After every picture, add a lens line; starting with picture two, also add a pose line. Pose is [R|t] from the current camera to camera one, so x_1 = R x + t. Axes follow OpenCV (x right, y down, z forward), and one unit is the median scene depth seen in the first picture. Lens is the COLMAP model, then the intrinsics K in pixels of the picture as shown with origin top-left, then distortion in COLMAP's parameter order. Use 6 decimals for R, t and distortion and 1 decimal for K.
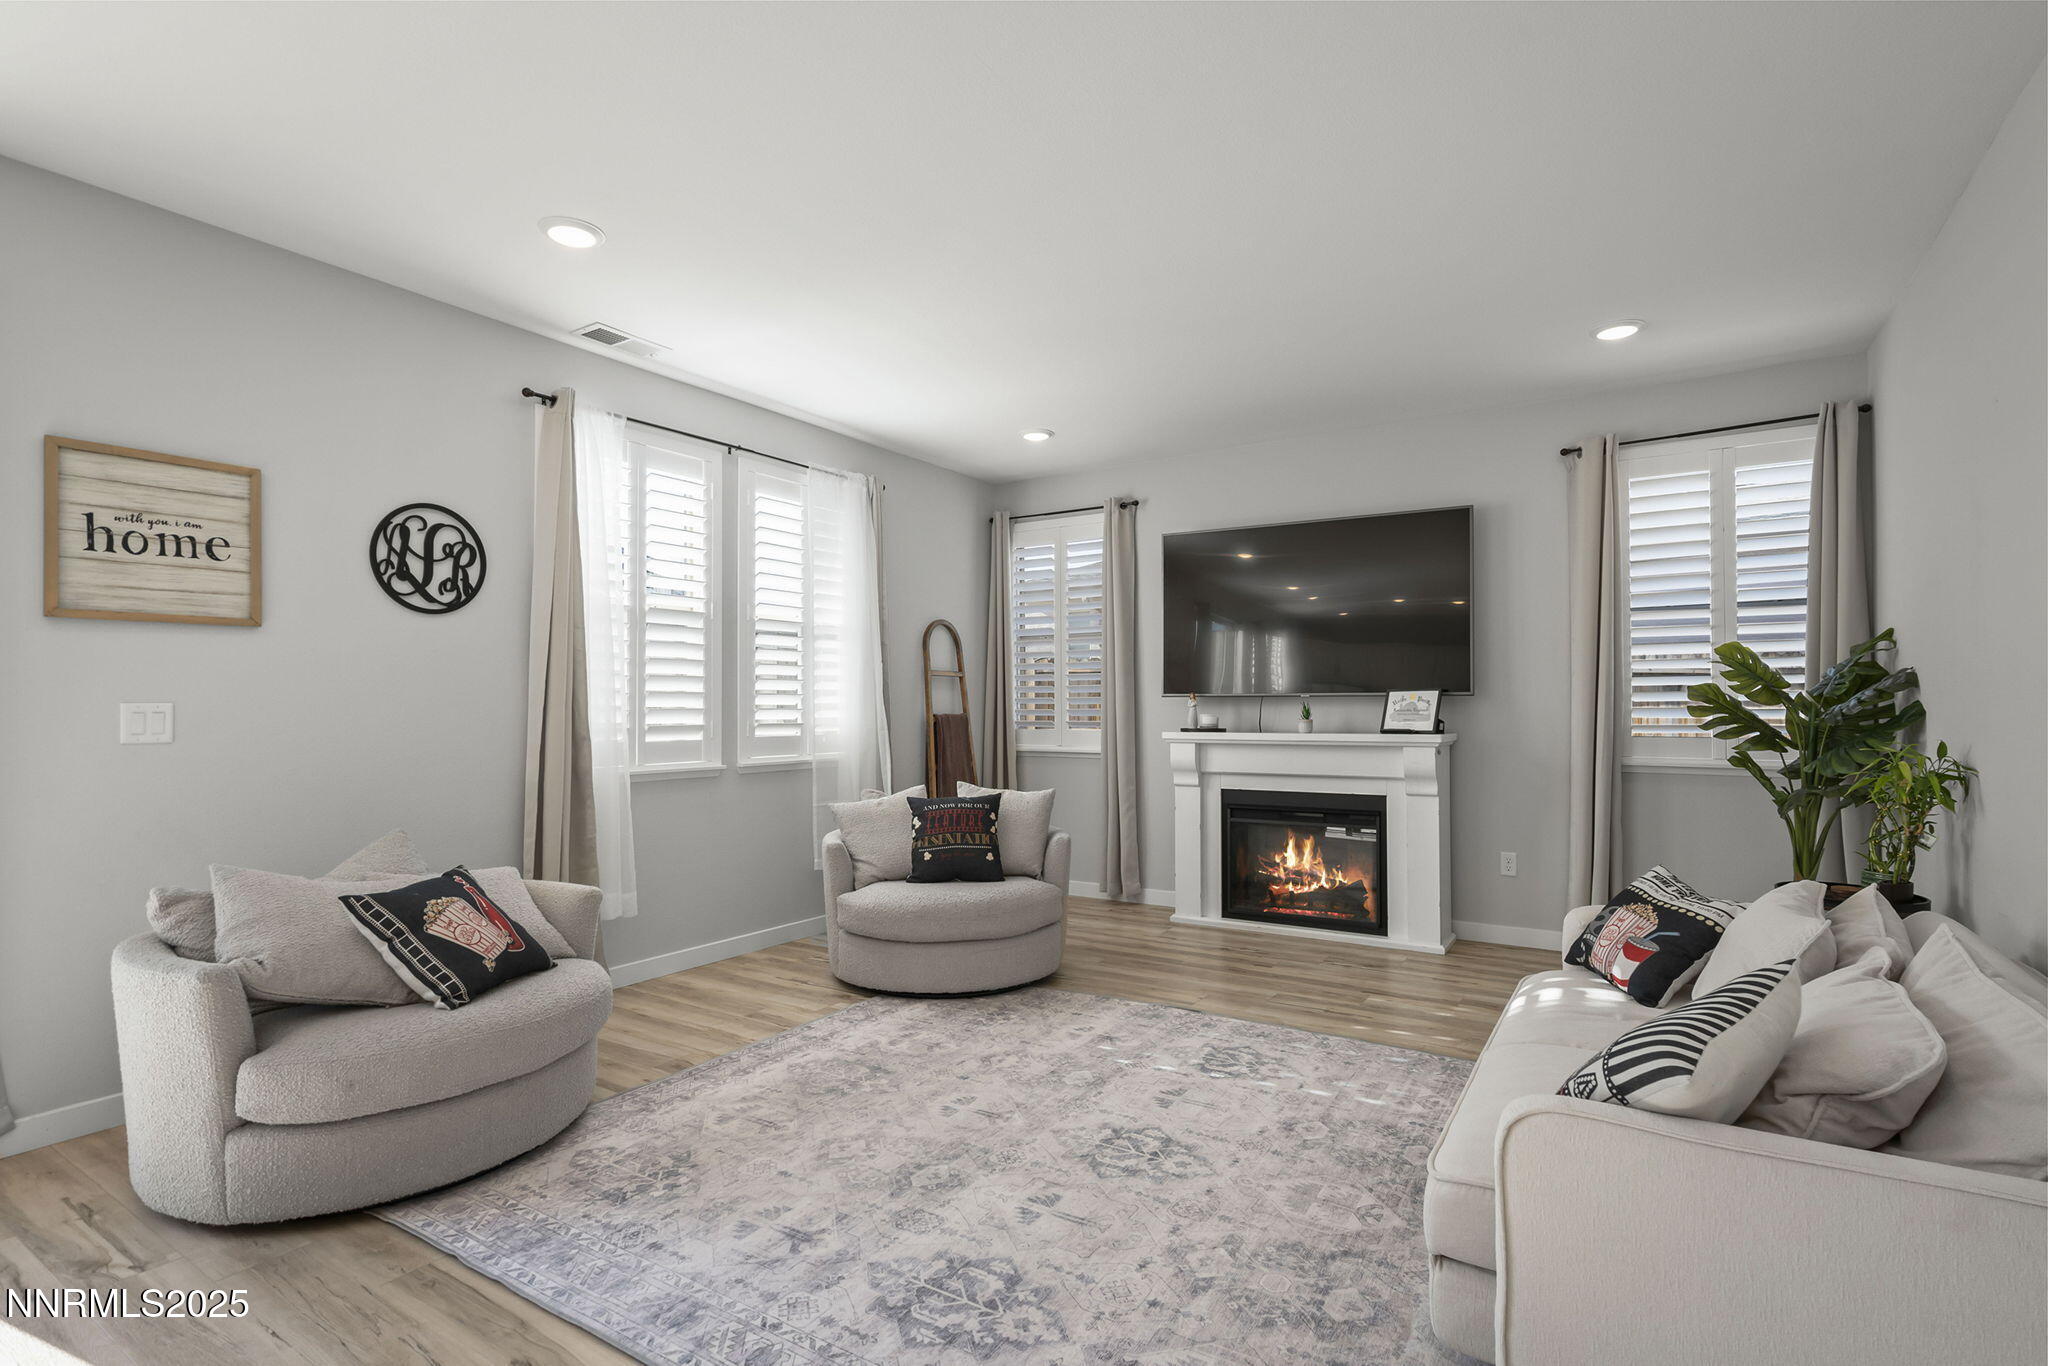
lens RADIAL K [[1044.9, 0, 1024.0], [0, 1044.9, 683.0], [0, 0, 1]] dist [-0.001760, 0.000008]
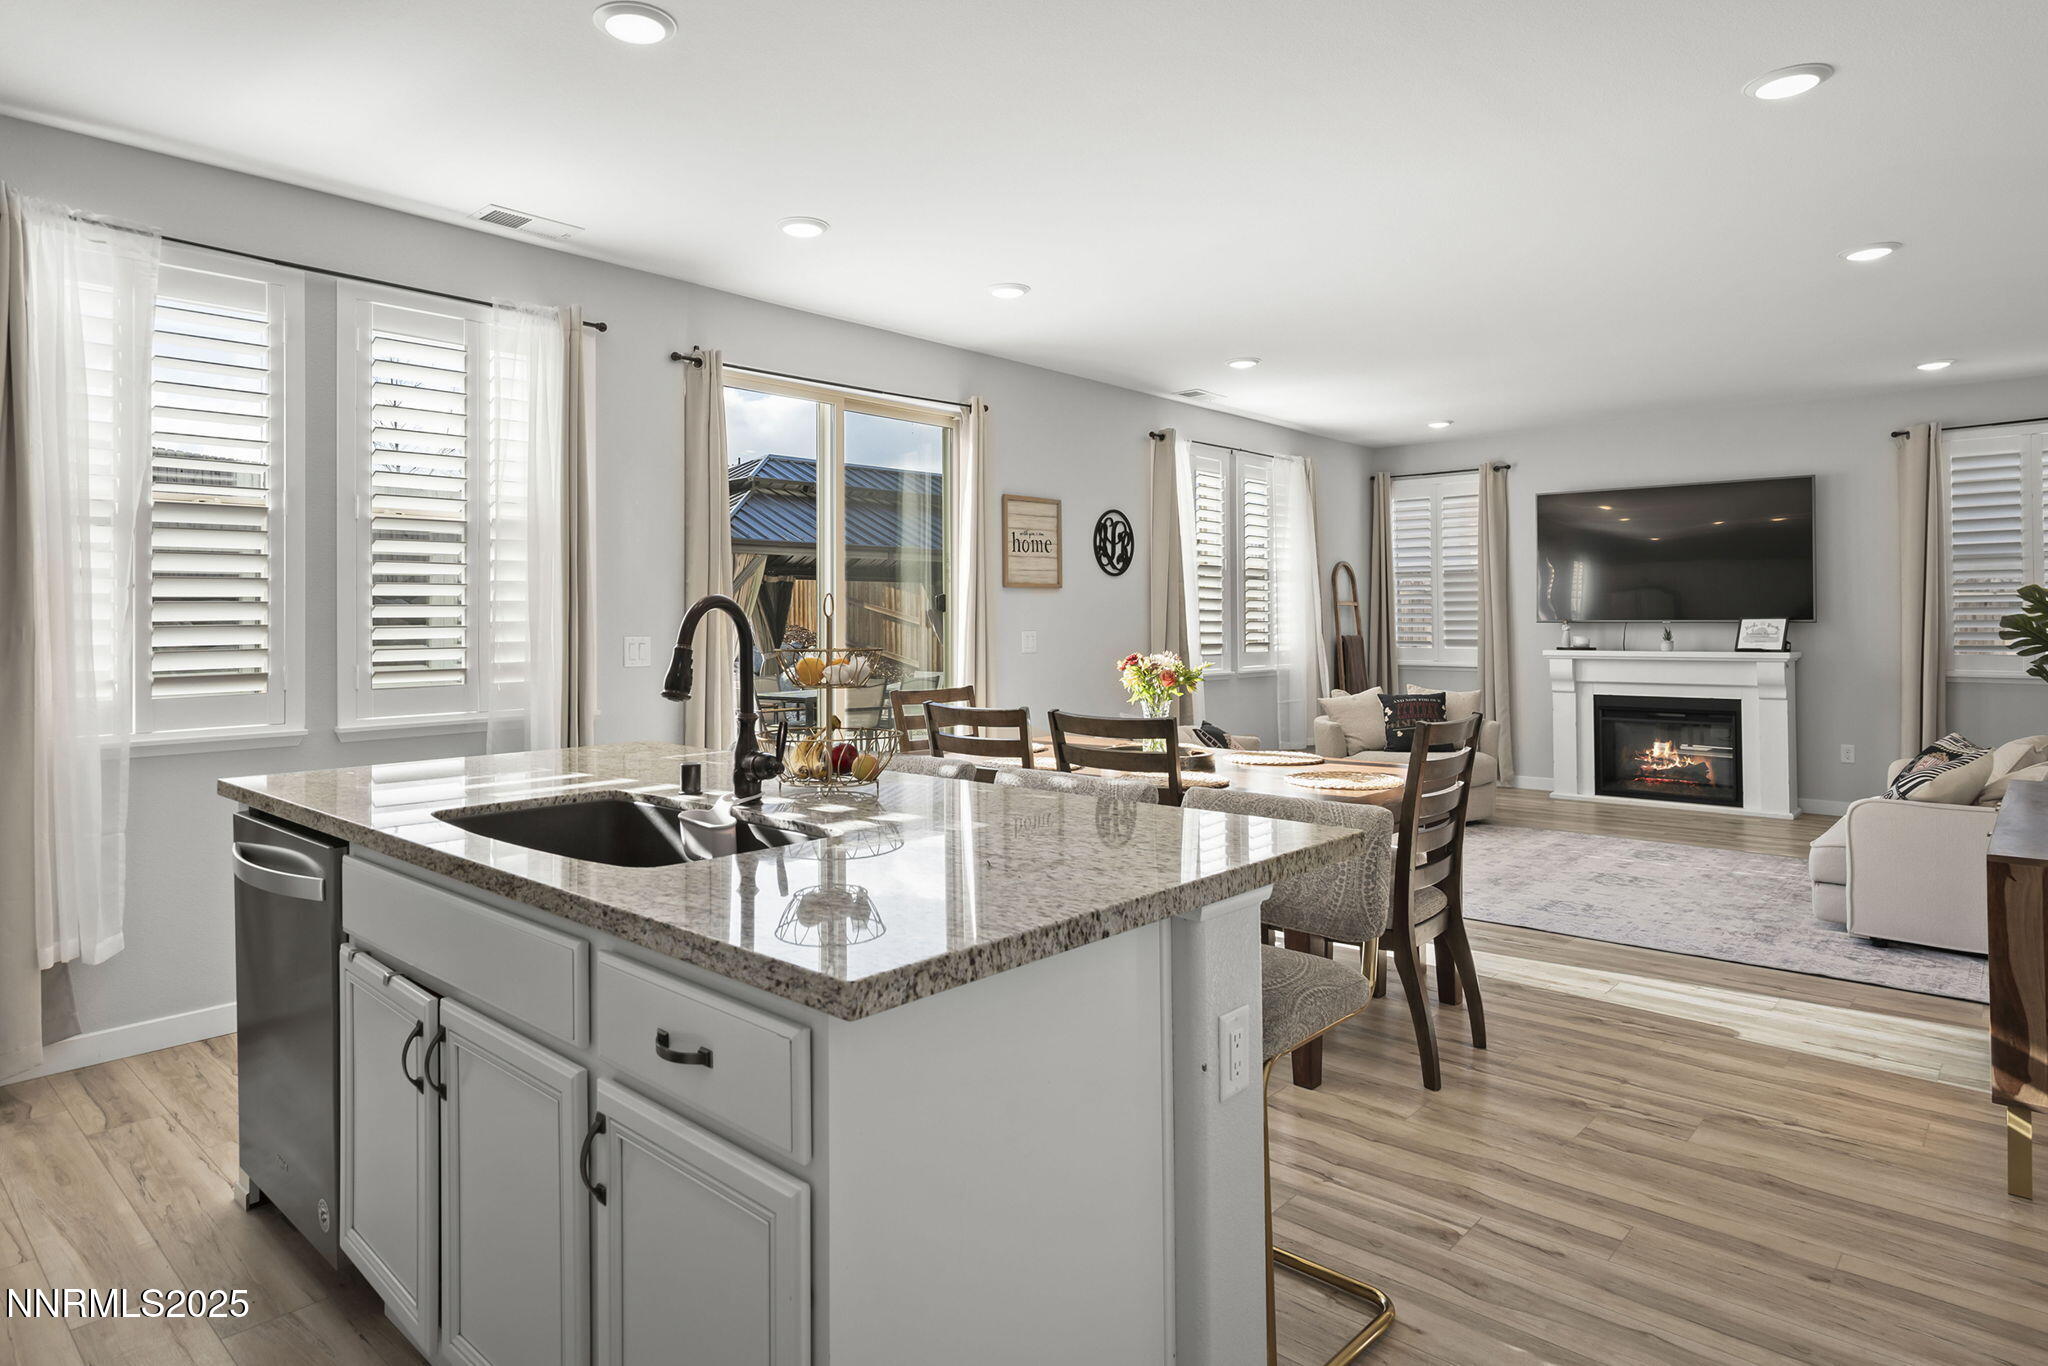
lens RADIAL K [[1114.6, 0, 1022.5], [0, 1114.6, 597.7], [0, 0, 1]] dist [0.000696, -0.000377]
pose [[0.980041, -0.005218, -0.198729, -0.256070], [0.004928, 0.999986, -0.001955, -0.020817], [0.198736, 0.000937, 0.980053, -0.543193]]
